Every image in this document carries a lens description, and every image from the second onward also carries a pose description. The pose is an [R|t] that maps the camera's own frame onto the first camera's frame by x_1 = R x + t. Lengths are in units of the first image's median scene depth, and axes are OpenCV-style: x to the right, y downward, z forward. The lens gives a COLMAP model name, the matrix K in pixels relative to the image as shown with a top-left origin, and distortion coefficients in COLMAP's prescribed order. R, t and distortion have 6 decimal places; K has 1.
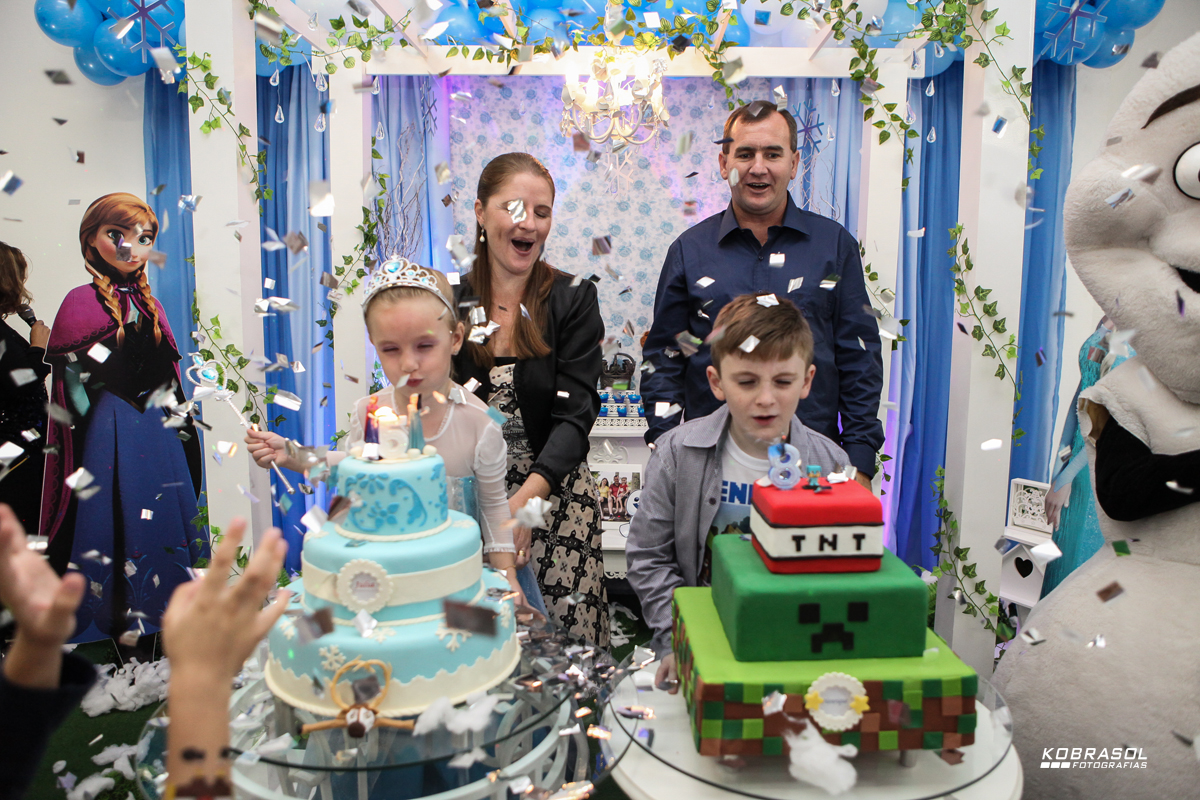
lens RADIAL K [[817.9, 0, 607.4], [0, 817.9, 410.5], [0, 0, 1]] dist [-0.106138, 0.068452]
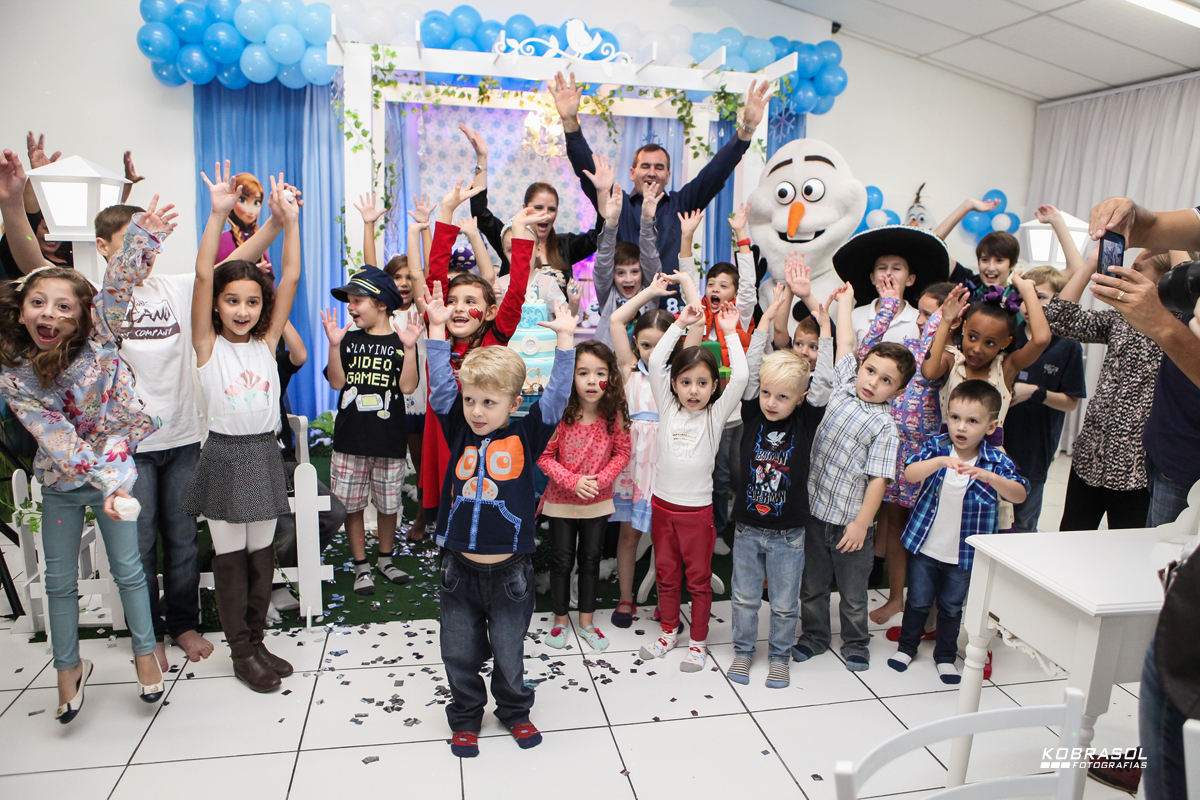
lens RADIAL K [[817.9, 0, 607.4], [0, 817.9, 410.5], [0, 0, 1]] dist [-0.106138, 0.068452]
pose [[0.972423, -0.024566, 0.231929, -0.317736], [0.010666, 0.998081, 0.060998, 0.123125], [-0.232982, -0.056842, 0.970818, -0.836952]]
